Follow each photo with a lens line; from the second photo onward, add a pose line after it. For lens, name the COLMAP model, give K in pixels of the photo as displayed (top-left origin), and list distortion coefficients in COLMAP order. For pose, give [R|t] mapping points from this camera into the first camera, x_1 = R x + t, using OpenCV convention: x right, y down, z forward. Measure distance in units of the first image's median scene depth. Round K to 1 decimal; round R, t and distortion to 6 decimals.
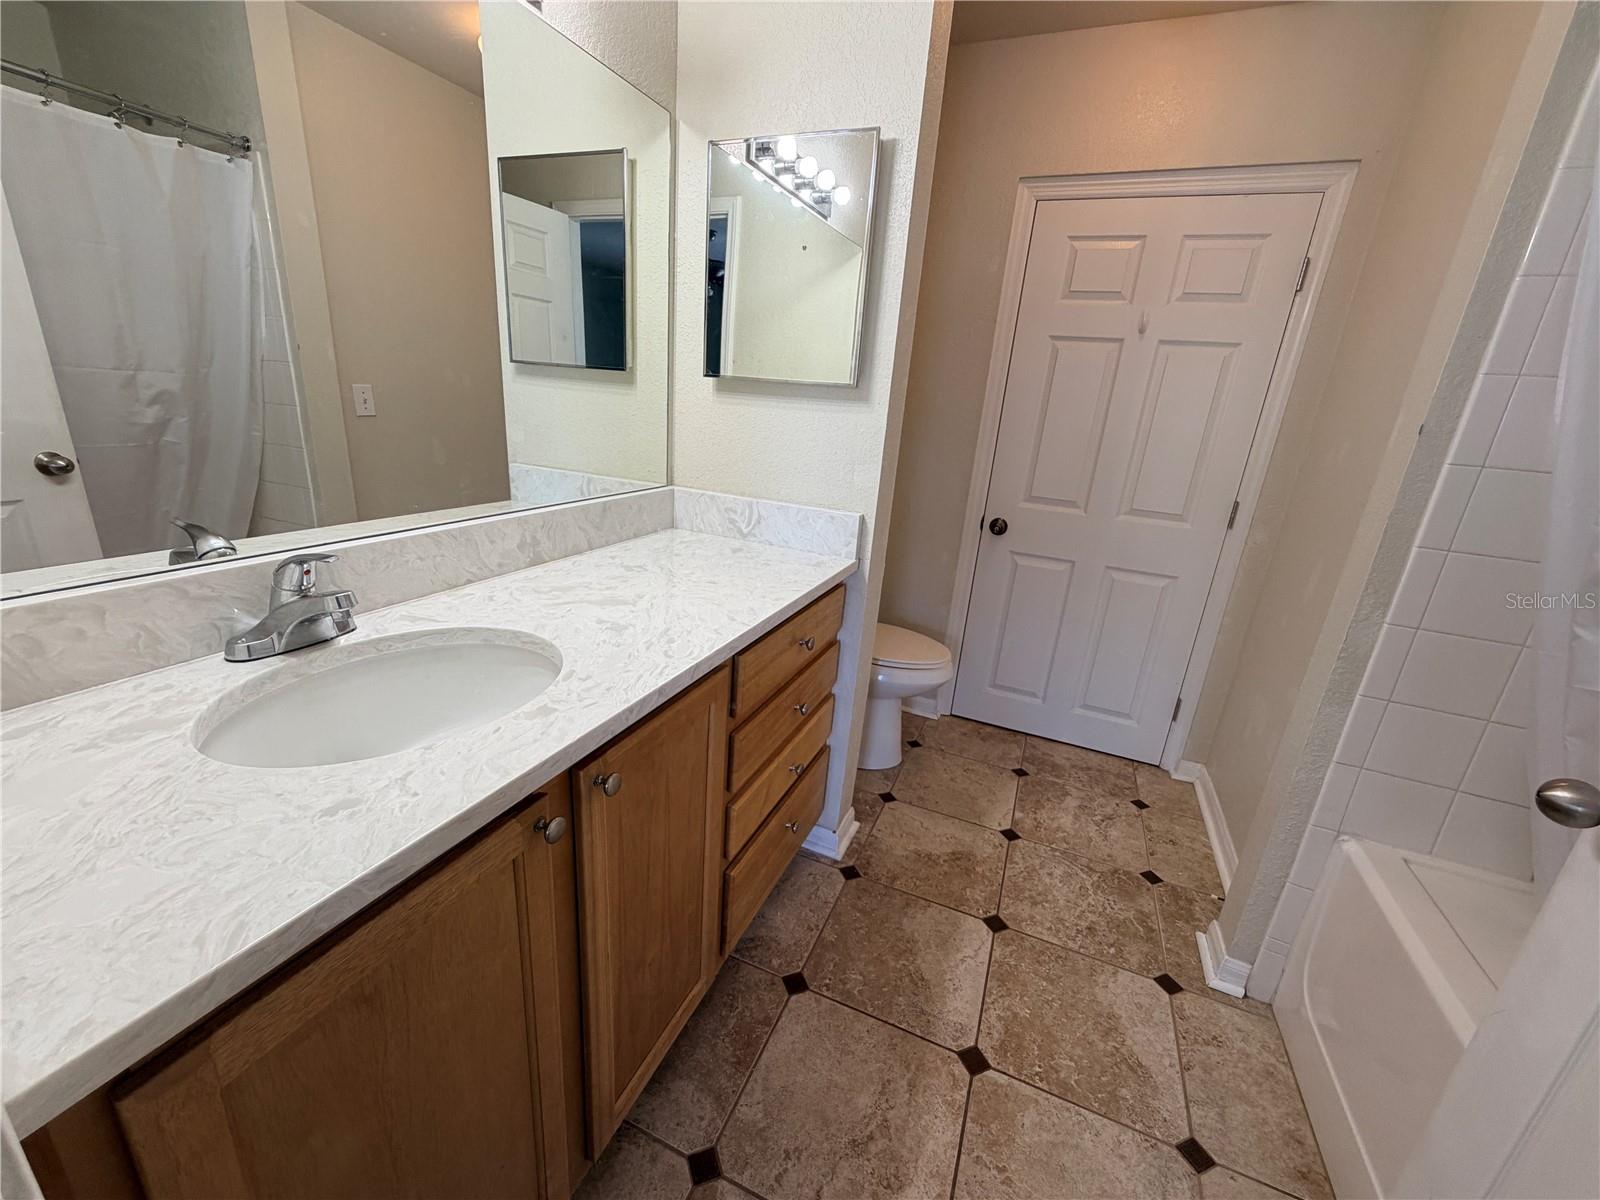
lens RADIAL K [[641.0, 0, 795.9], [0, 641.0, 602.0], [0, 0, 1]] dist [0.000552, -0.000062]
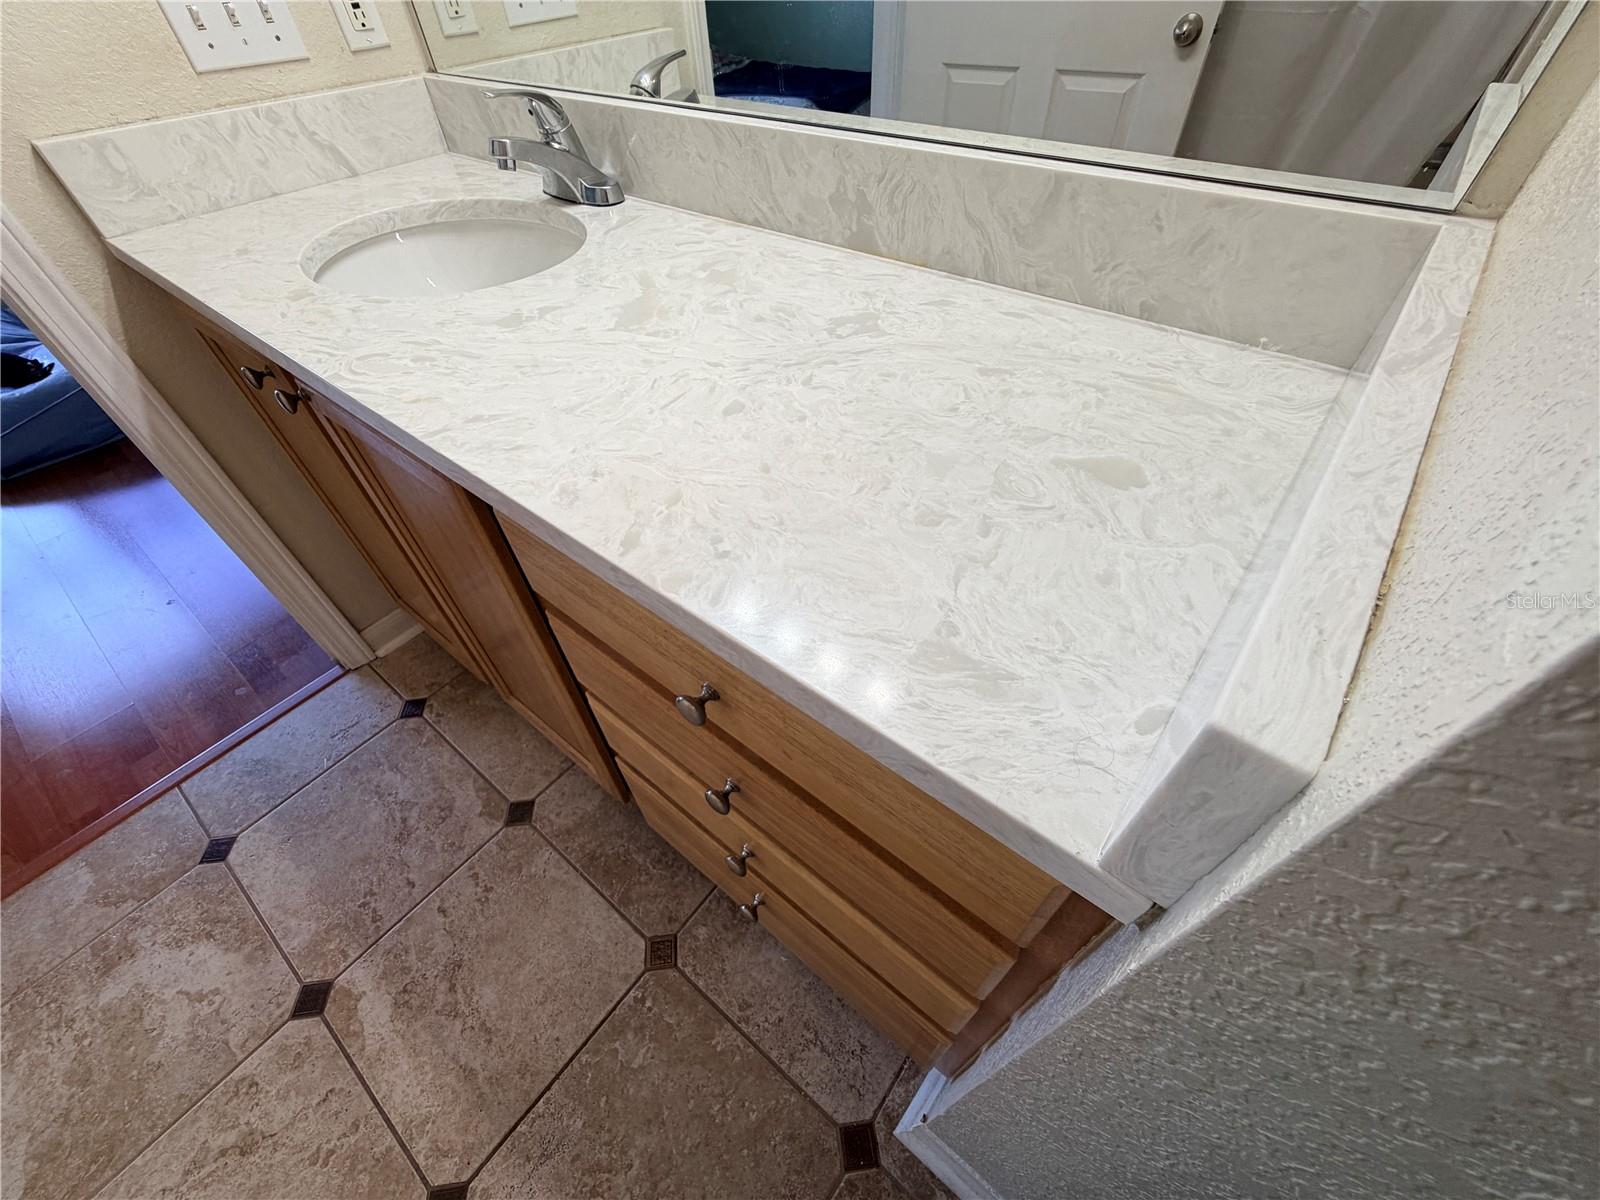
lens RADIAL K [[640.0, 0, 796.0], [0, 640.0, 601.8], [0, 0, 1]] dist [0.000802, -0.000133]
pose [[-0.268040, 0.662439, -0.699520, 0.227325], [-0.284465, 0.639297, 0.714408, -0.255356], [0.920453, 0.390479, 0.017083, 1.079663]]
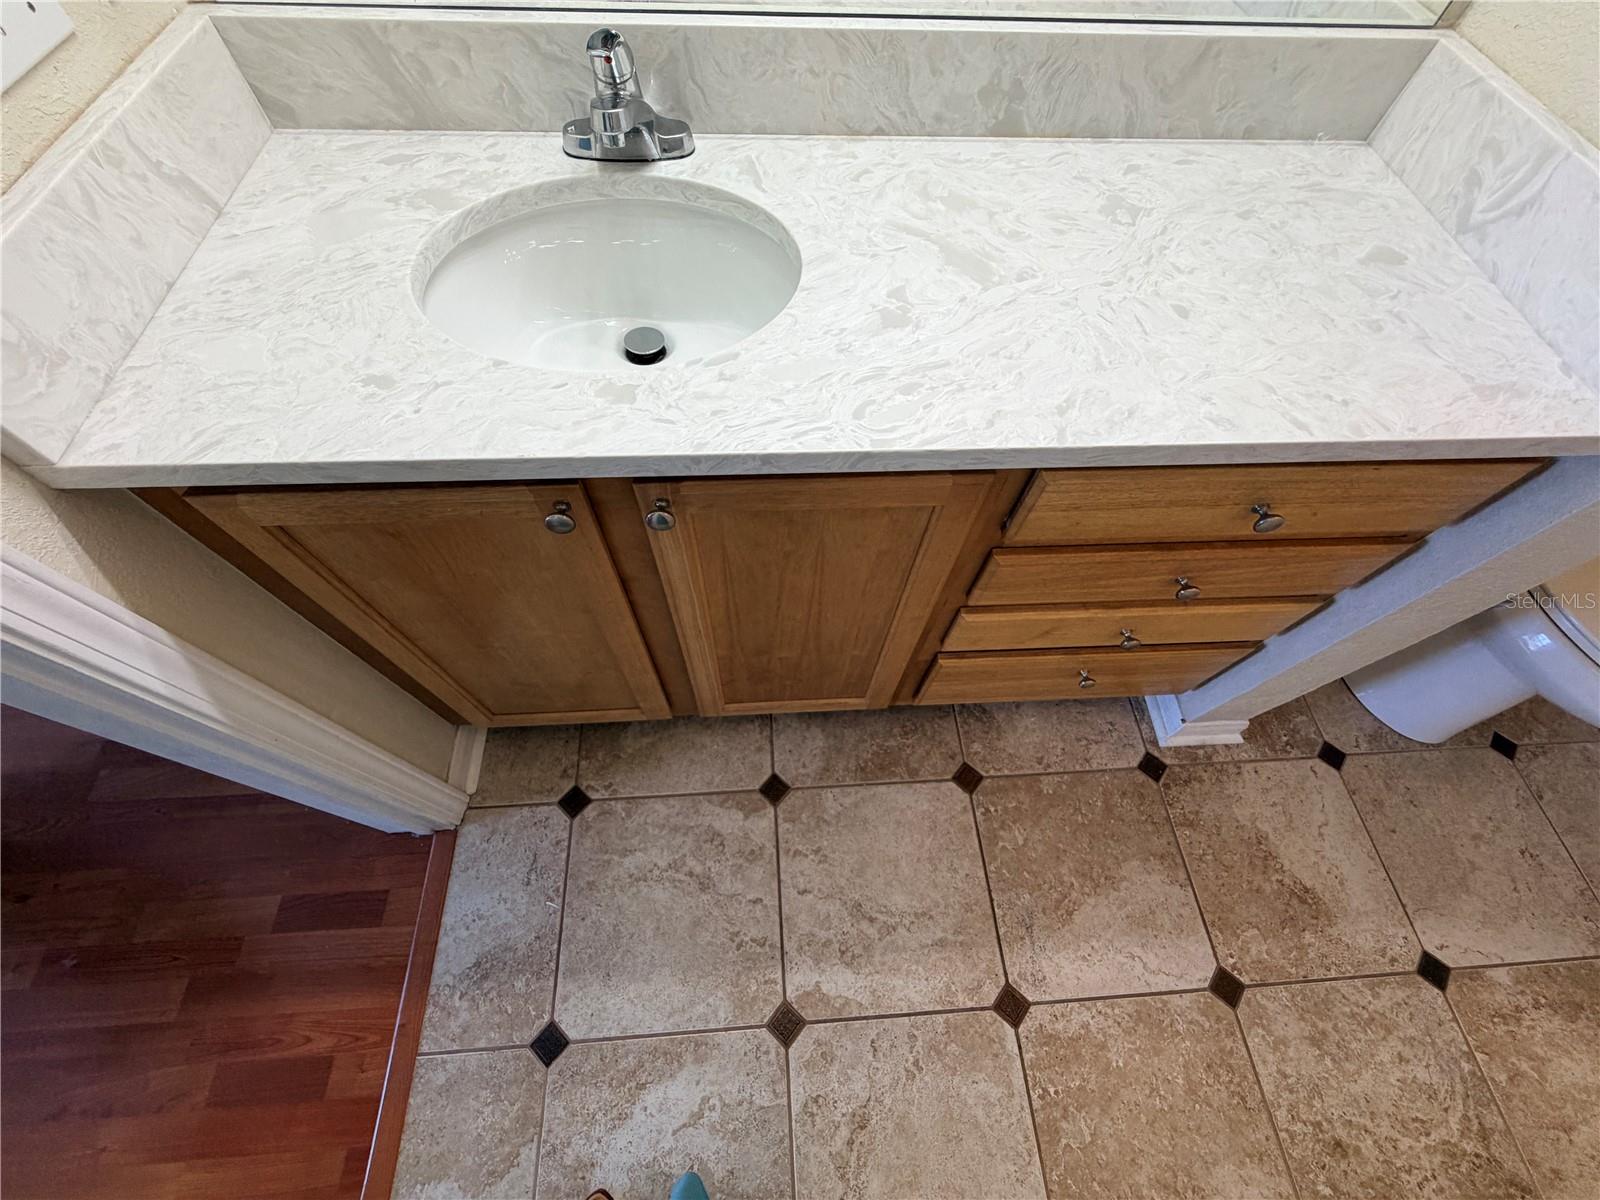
lens RADIAL K [[640.0, 0, 796.0], [0, 640.0, 601.8], [0, 0, 1]] dist [0.000802, -0.000133]
pose [[0.452049, 0.750086, -0.482724, 0.155112], [-0.280302, 0.633214, 0.721436, -0.168021], [0.846807, -0.190816, 0.496494, 0.432818]]
